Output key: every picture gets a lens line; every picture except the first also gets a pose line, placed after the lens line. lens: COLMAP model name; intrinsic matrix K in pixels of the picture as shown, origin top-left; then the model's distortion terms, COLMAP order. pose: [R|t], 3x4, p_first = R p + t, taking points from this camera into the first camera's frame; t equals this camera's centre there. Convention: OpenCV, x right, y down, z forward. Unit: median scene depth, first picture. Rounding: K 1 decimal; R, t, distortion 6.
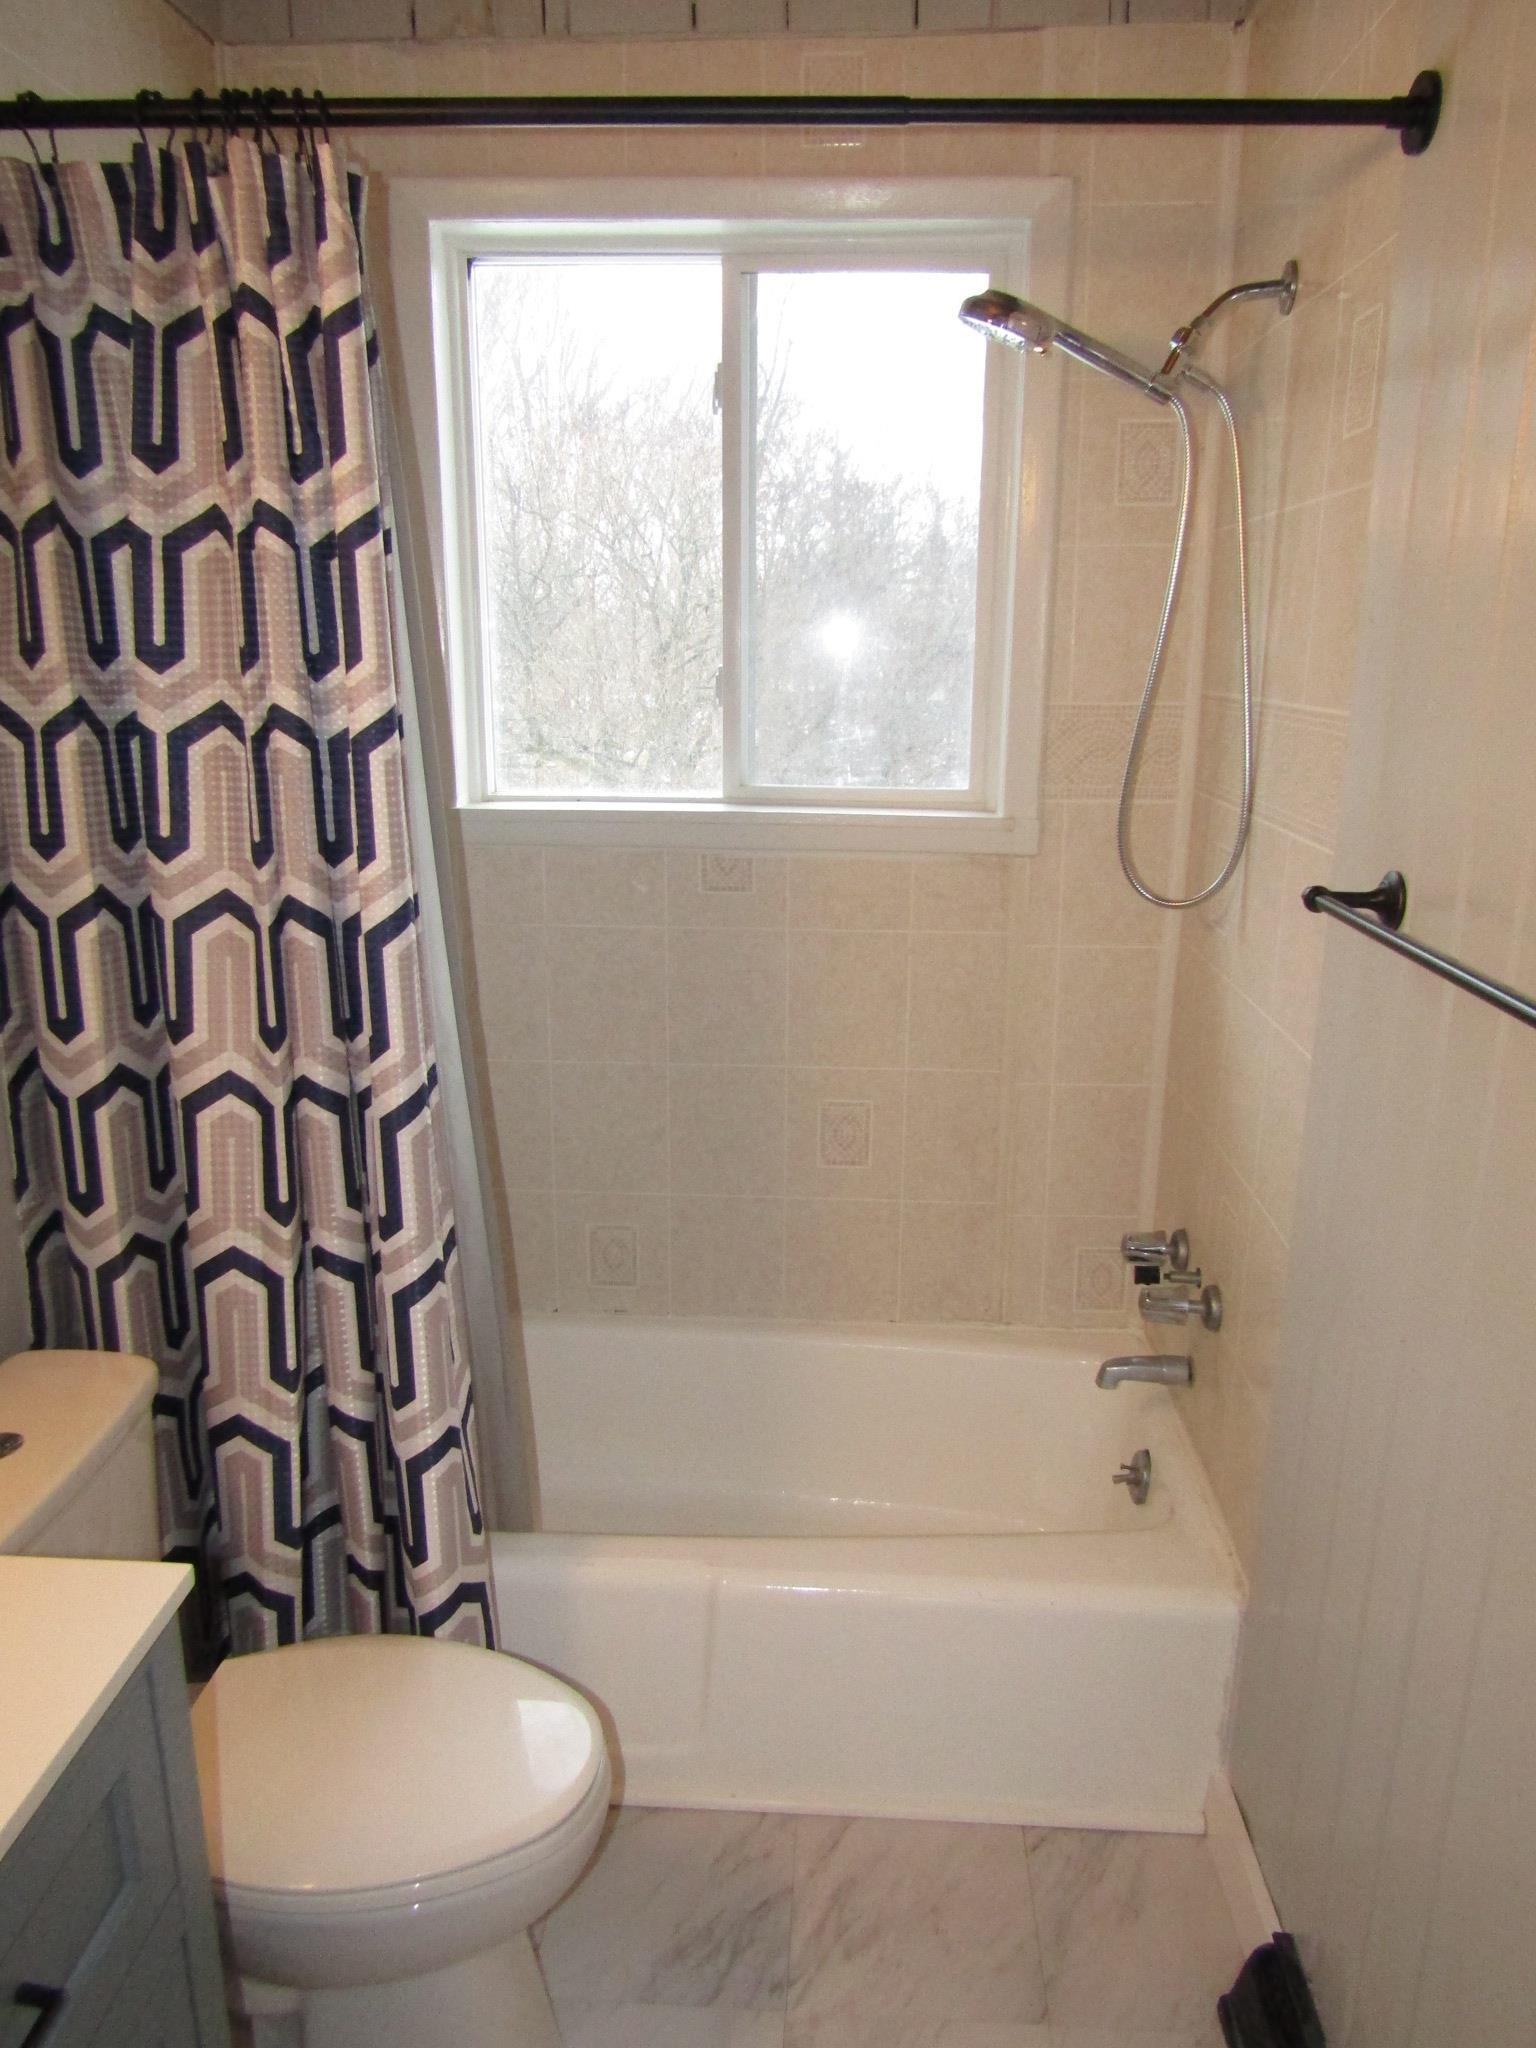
lens RADIAL K [[1450.2, 0, 770.9], [0, 1450.2, 1019.2], [0, 0, 1]] dist [-0.005896, -0.005508]
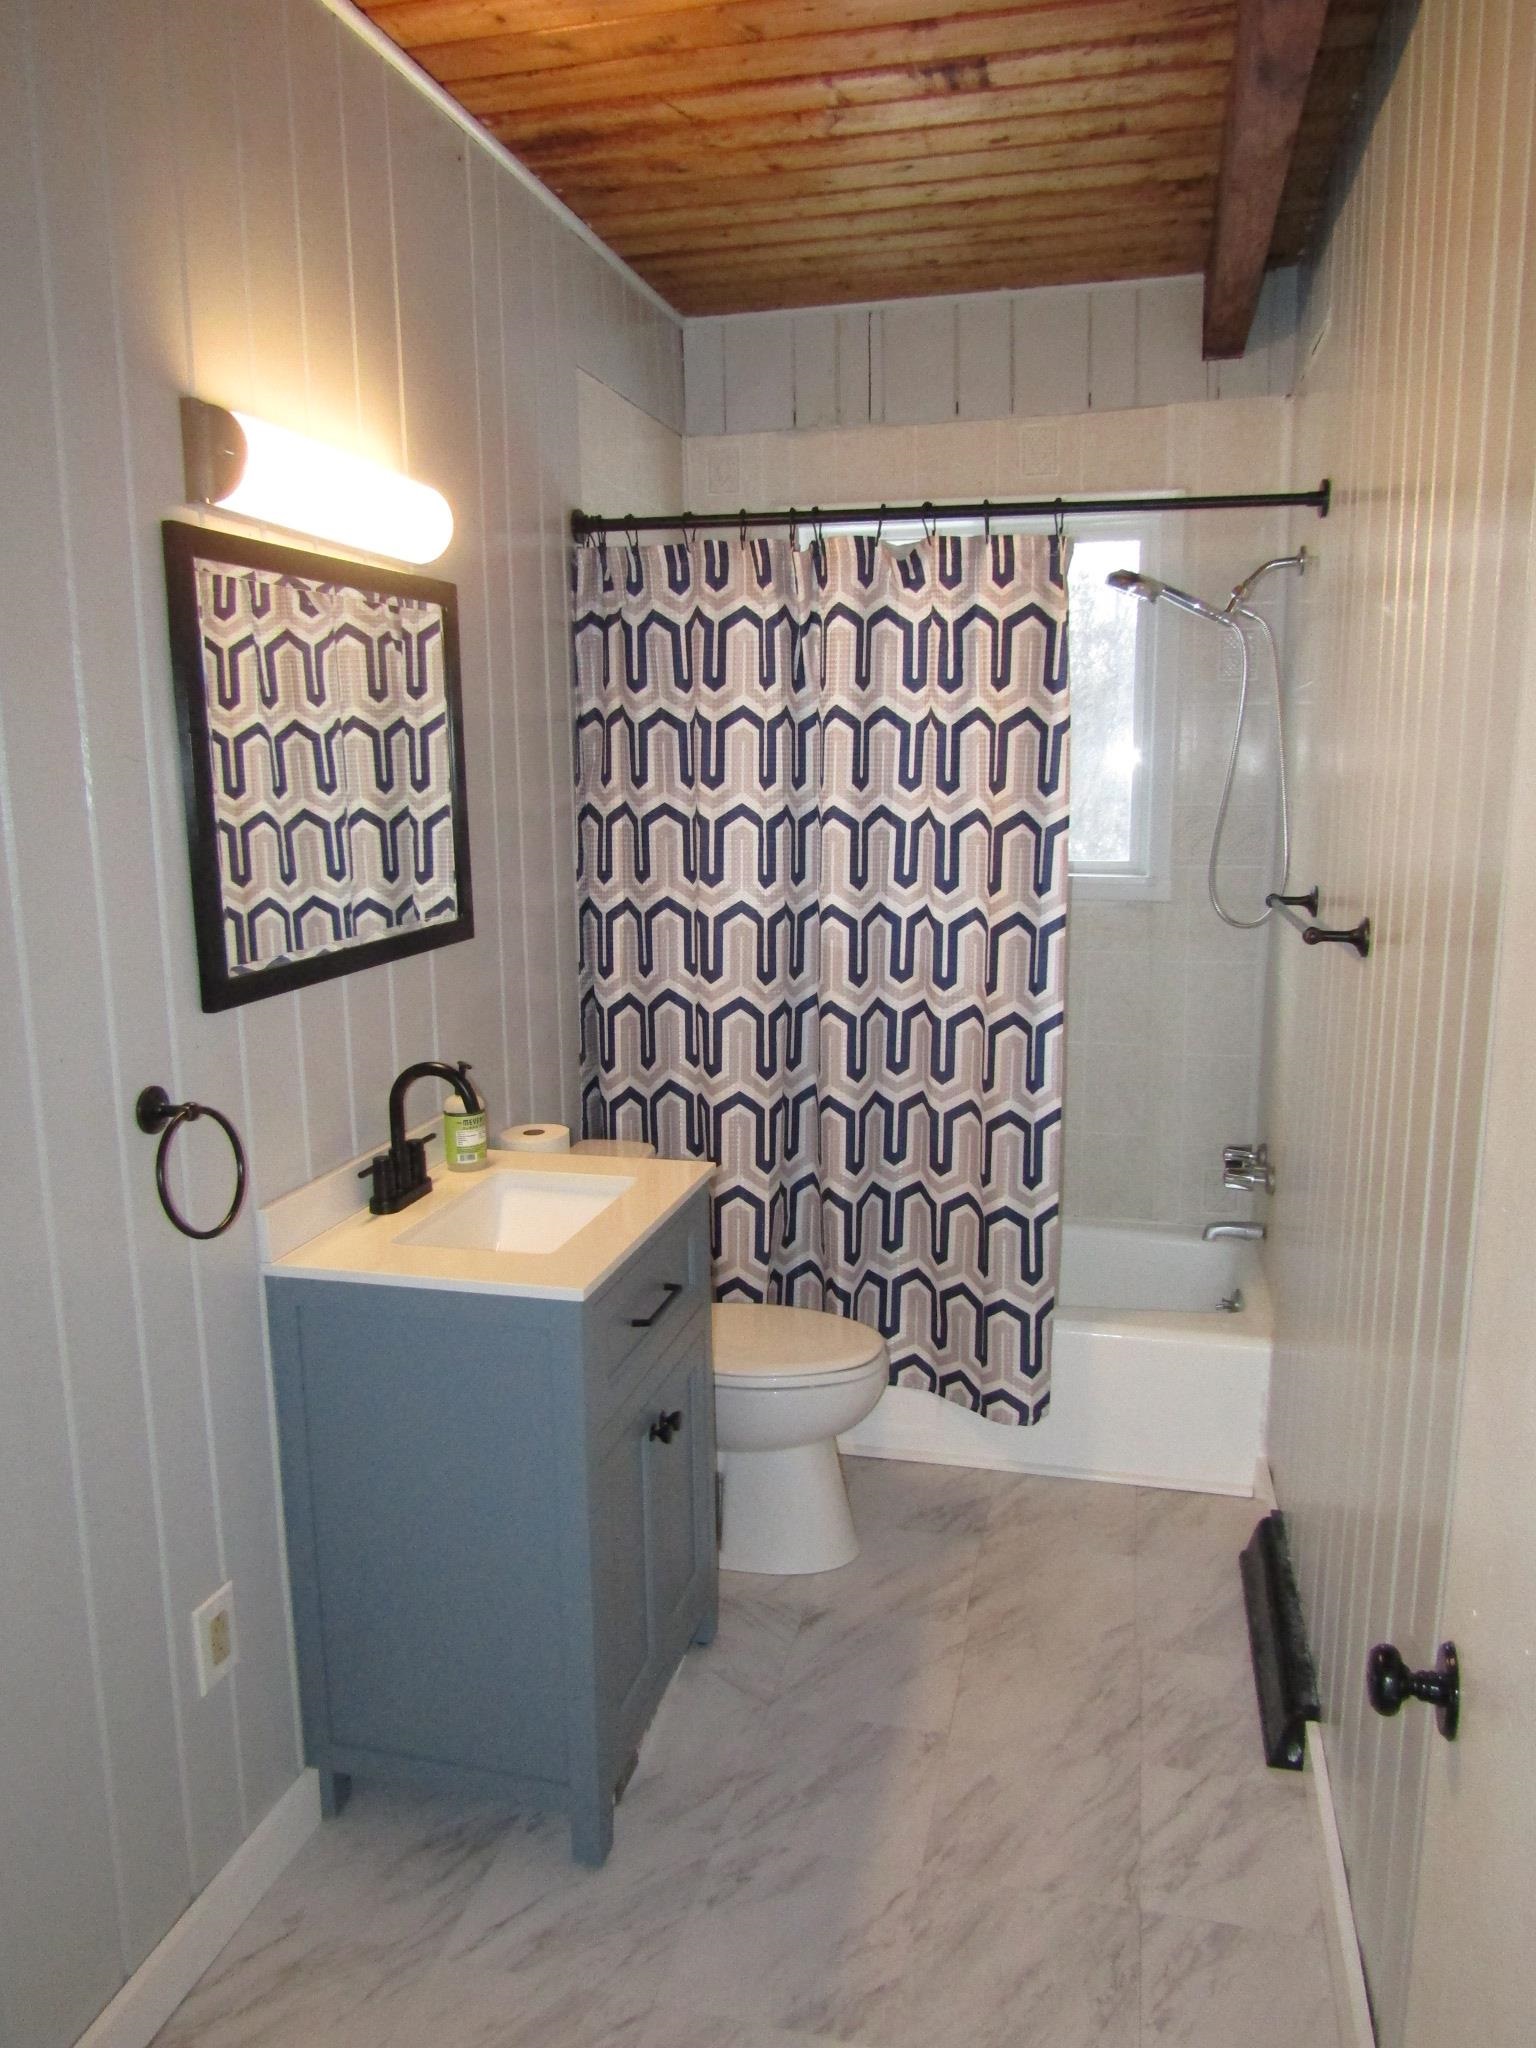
lens RADIAL K [[1450.2, 0, 785.8], [0, 1450.2, 1018.5], [0, 0, 1]] dist [-0.005896, -0.005508]
pose [[0.984282, 0.016444, -0.175839, 0.075336], [-0.030580, 0.996485, -0.077986, 0.204407], [0.173938, 0.082137, 0.981325, -0.819146]]
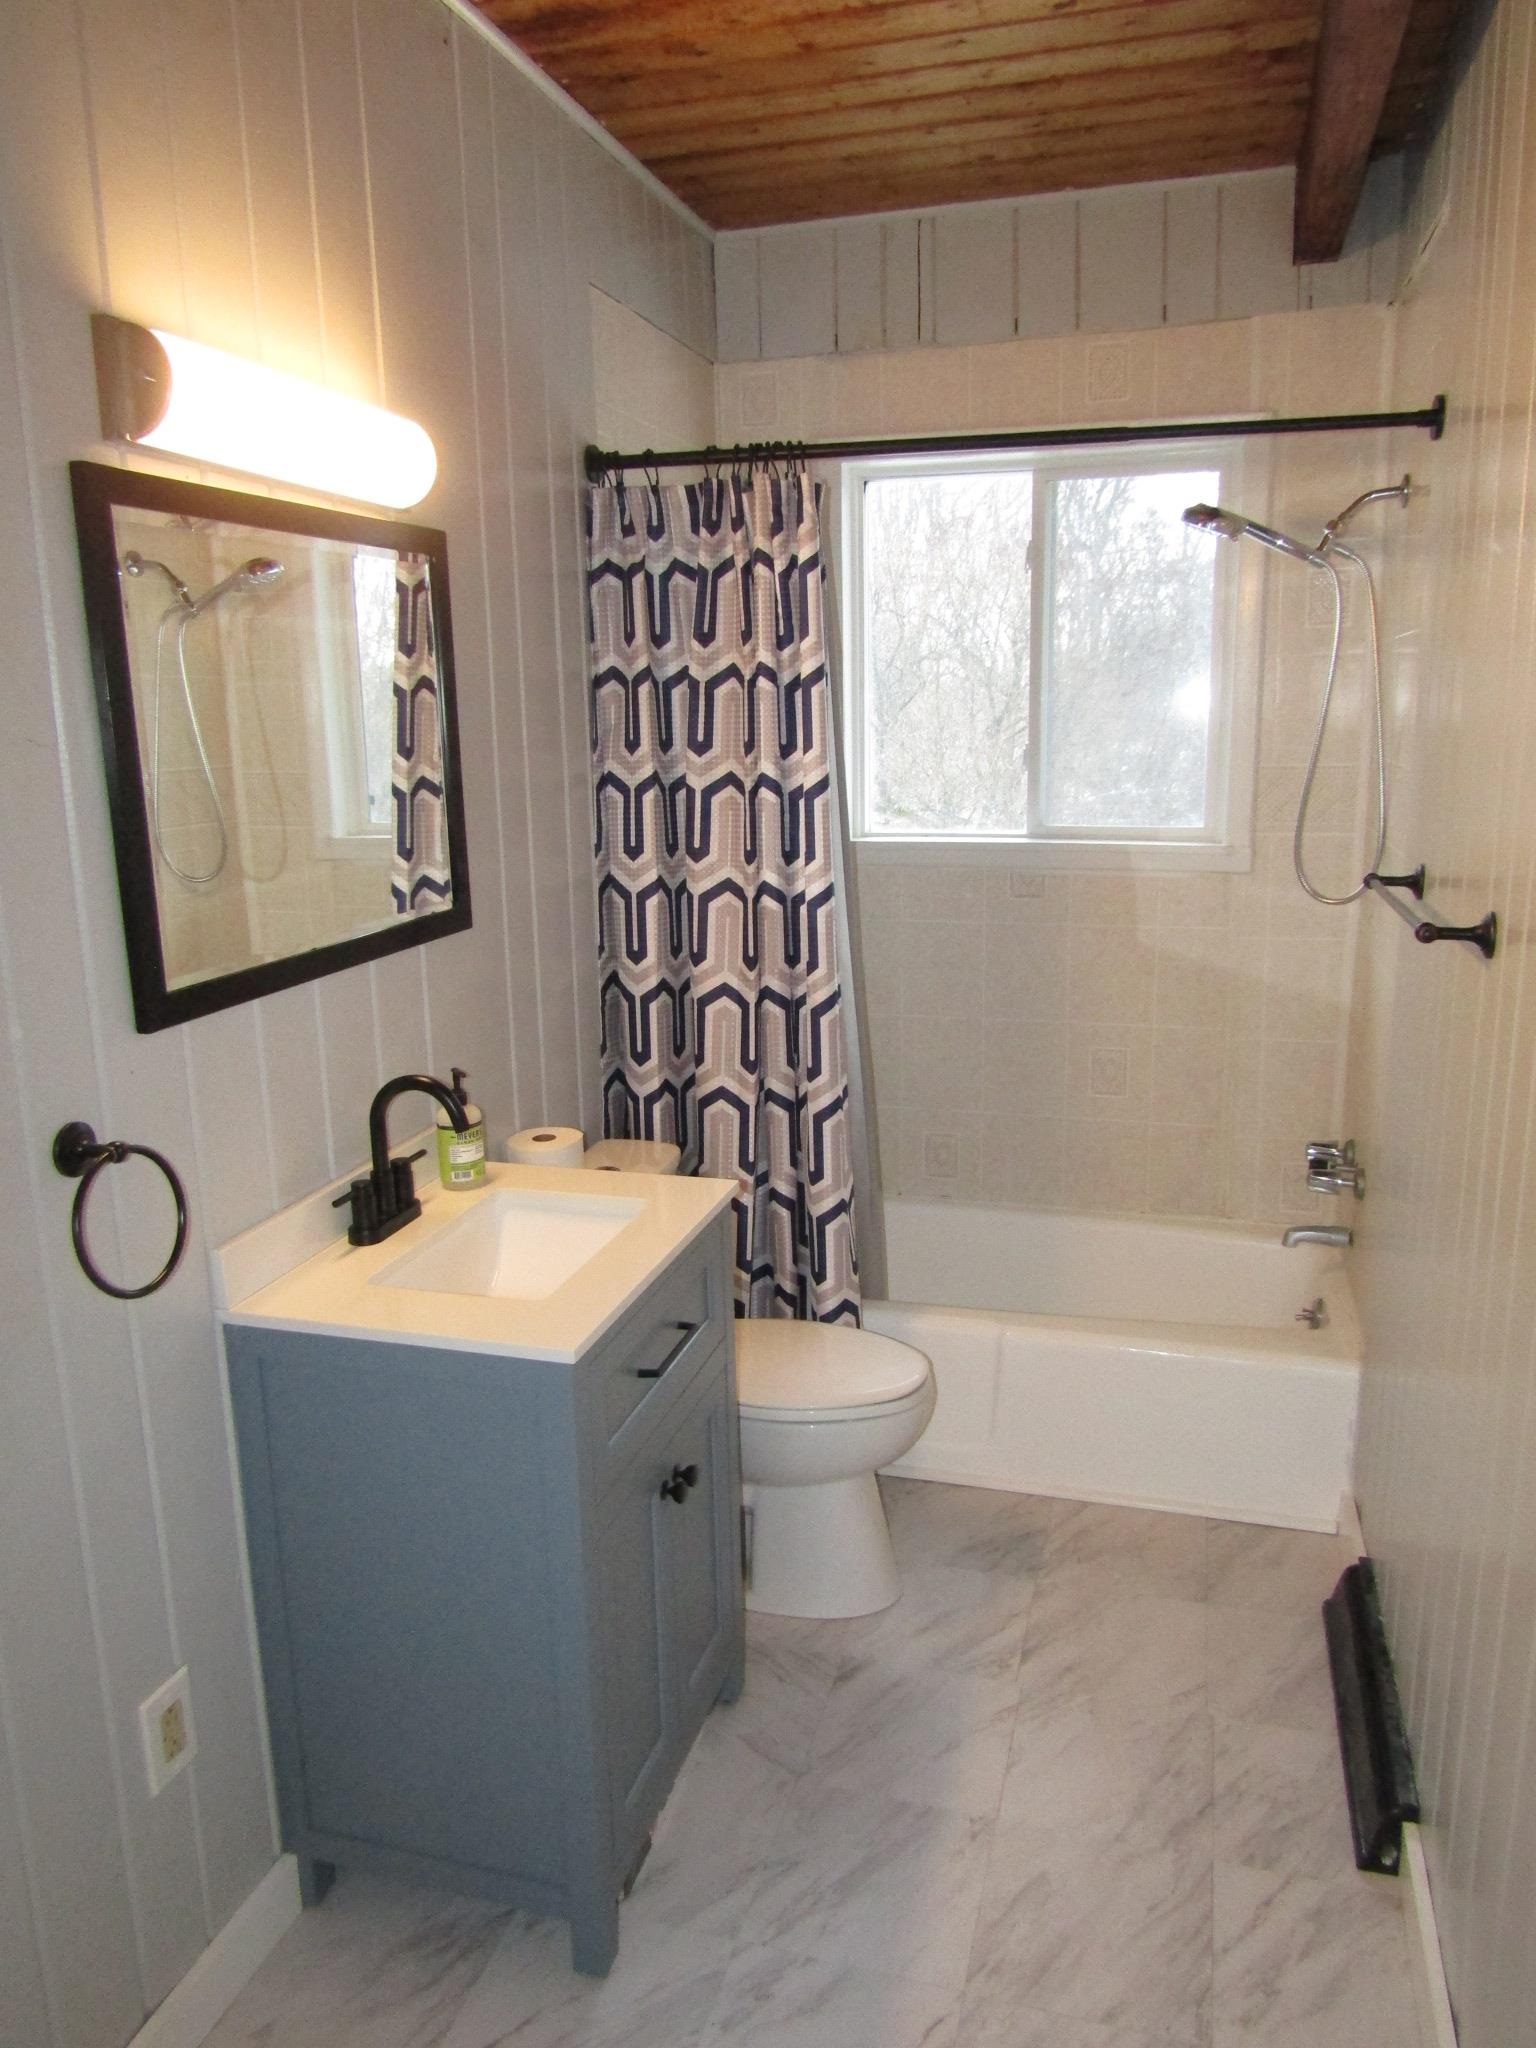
lens RADIAL K [[1450.2, 0, 782.6], [0, 1450.2, 1020.1], [0, 0, 1]] dist [-0.005896, -0.005508]
pose [[0.975661, 0.023469, -0.218024, 0.071723], [-0.032771, 0.998696, -0.039149, 0.141697], [0.216821, 0.045341, 0.975158, -0.656879]]
